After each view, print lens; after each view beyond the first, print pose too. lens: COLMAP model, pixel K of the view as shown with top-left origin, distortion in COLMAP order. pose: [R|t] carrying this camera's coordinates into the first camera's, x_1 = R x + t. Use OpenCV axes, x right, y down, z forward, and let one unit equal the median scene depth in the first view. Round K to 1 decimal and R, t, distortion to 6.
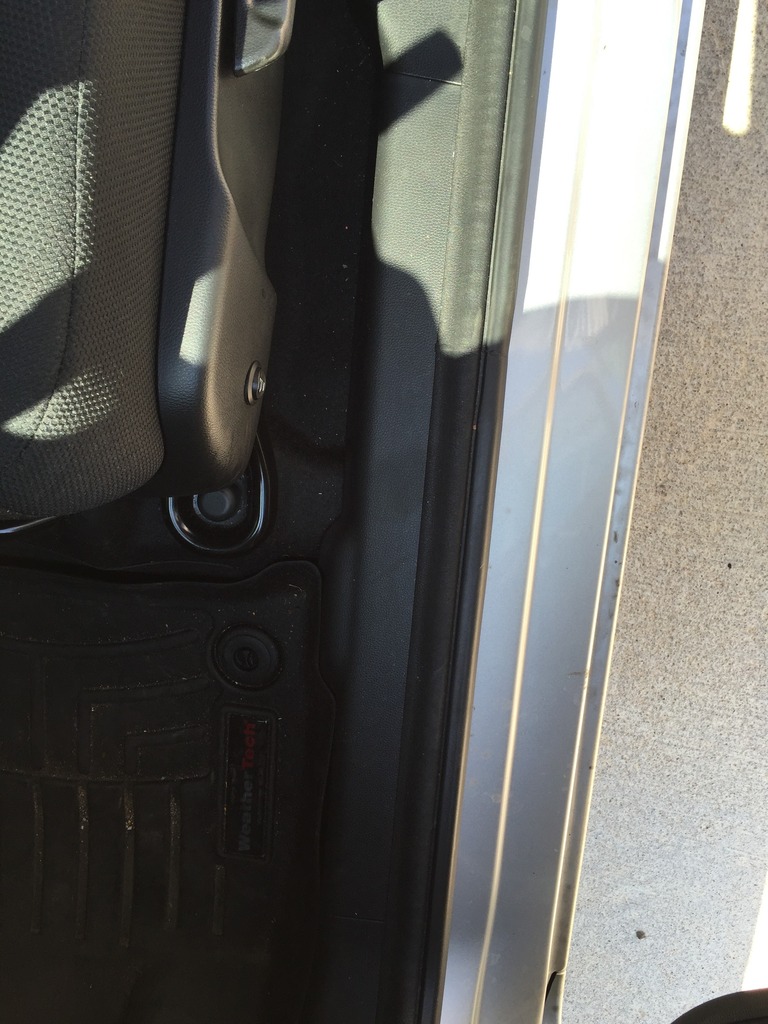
lens RADIAL K [[873.5, 0, 384.0], [0, 873.5, 512.0], [0, 0, 1]] dist [0.075690, -0.120453]
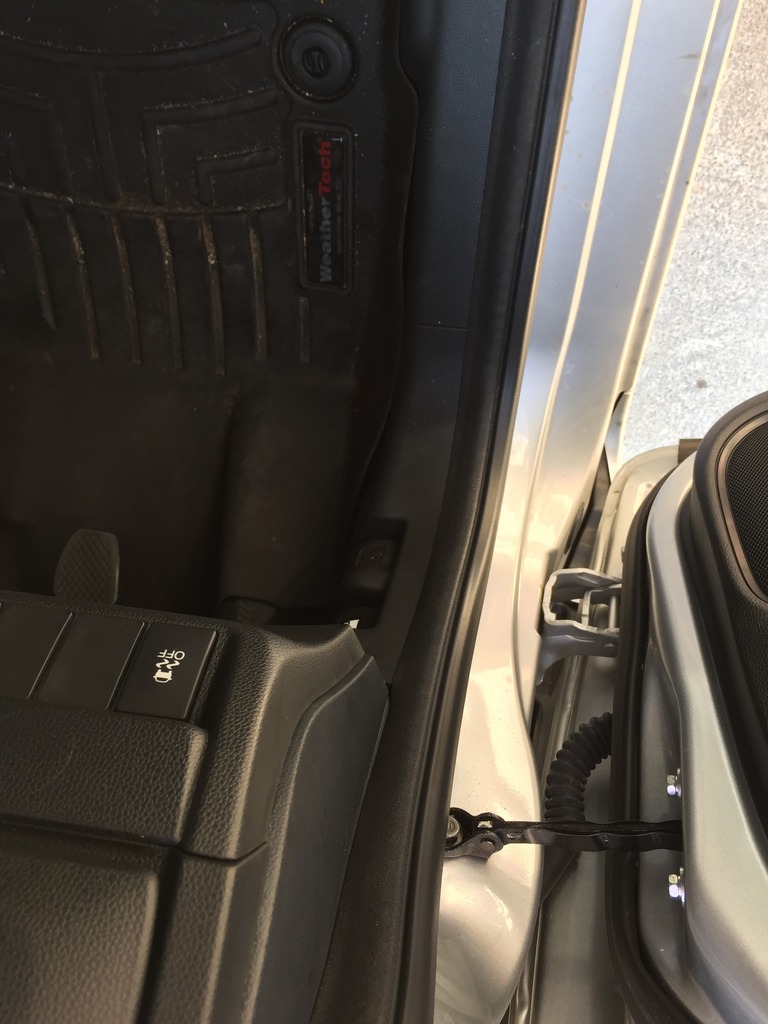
lens RADIAL K [[873.5, 0, 384.0], [0, 873.5, 512.0], [0, 0, 1]] dist [0.075690, -0.120453]
pose [[0.998038, 0.006908, -0.062225, -0.026241], [0.023927, 0.876361, 0.481060, 0.128971], [0.057855, -0.481605, 0.874477, -0.012452]]
